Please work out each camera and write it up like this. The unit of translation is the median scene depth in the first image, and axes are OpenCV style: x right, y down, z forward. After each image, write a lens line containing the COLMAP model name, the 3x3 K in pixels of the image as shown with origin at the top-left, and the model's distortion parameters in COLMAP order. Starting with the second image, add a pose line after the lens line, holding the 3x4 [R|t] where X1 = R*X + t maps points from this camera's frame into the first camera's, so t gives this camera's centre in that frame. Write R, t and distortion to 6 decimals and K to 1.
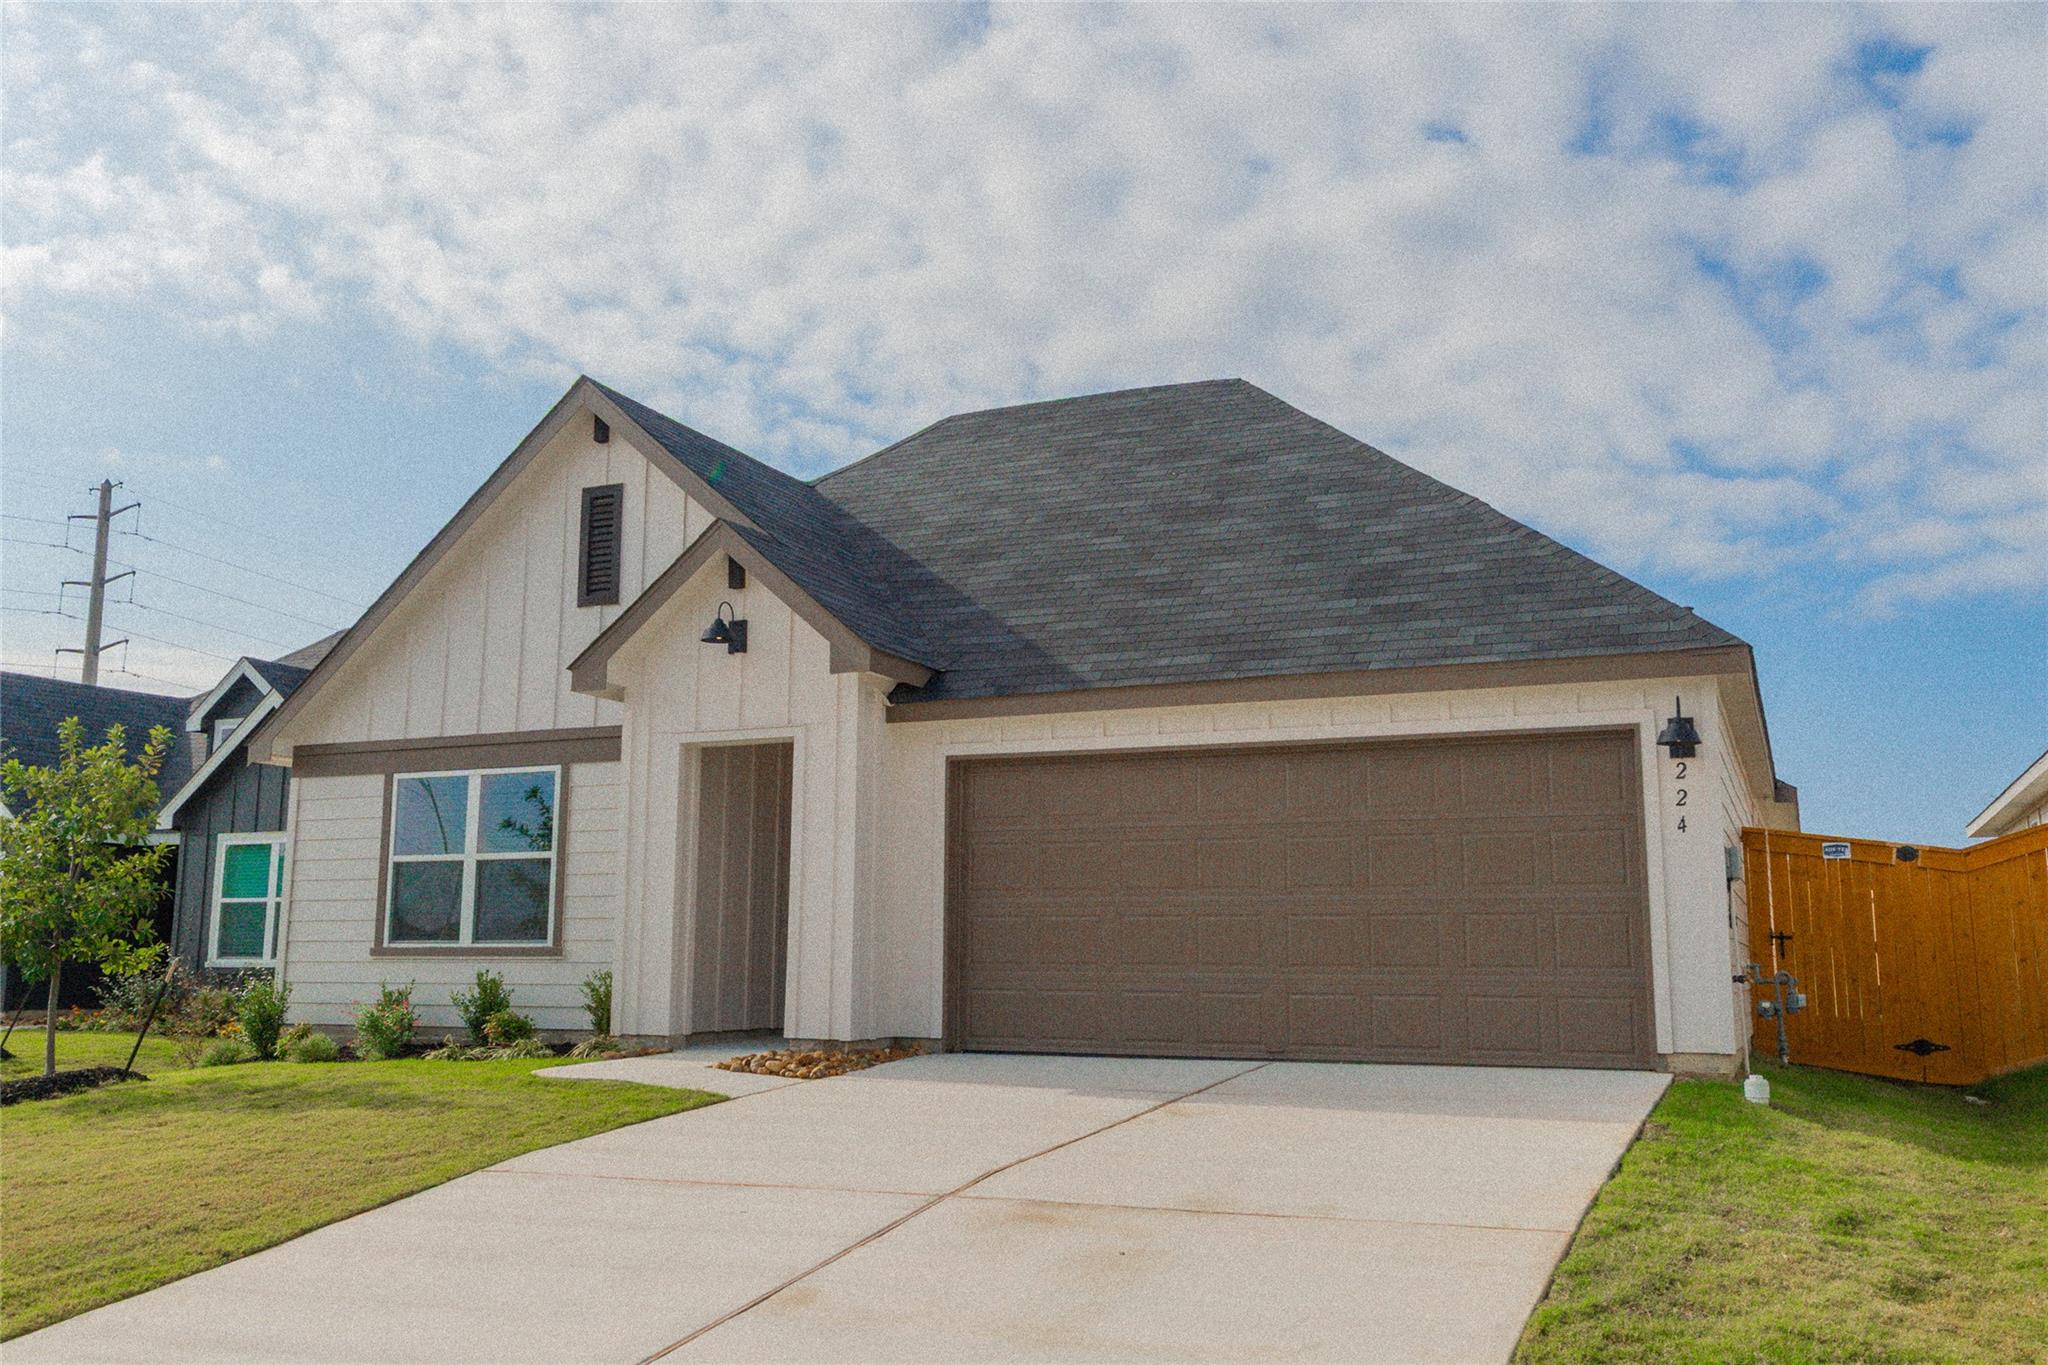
lens RADIAL K [[1744.3, 0, 1100.6], [0, 1744.3, 681.6], [0, 0, 1]] dist [0.000121, -0.000004]
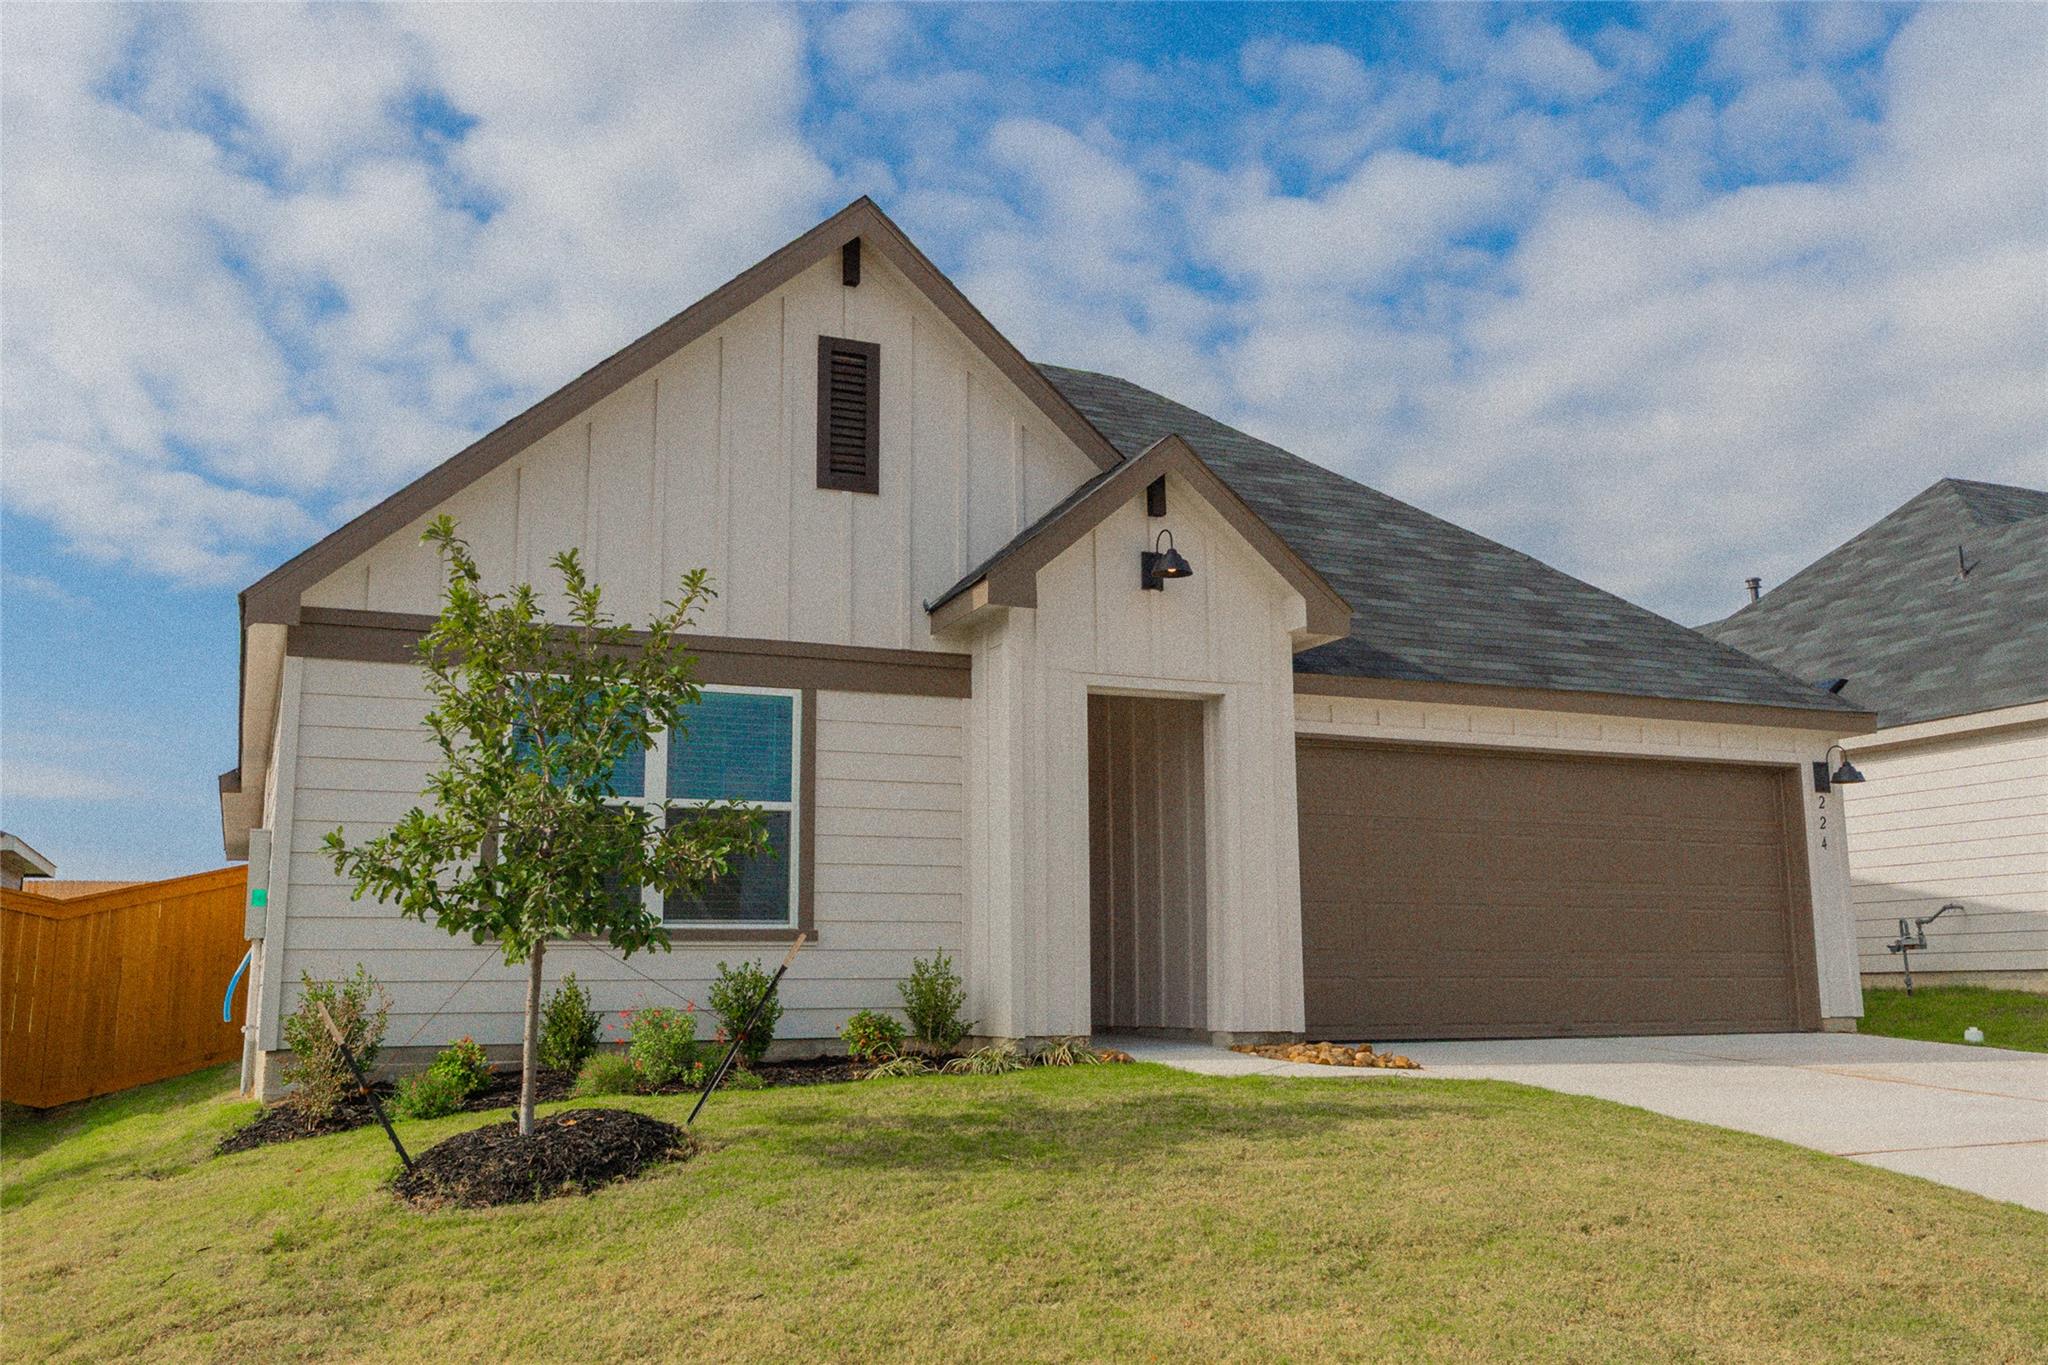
lens RADIAL K [[1744.3, 0, 1100.6], [0, 1744.3, 681.6], [0, 0, 1]] dist [0.000121, -0.000004]
pose [[0.669169, 0.119379, 0.733459, -0.789184], [-0.105710, 0.992266, -0.065058, 0.080951], [-0.735553, -0.033999, 0.676613, 0.395087]]
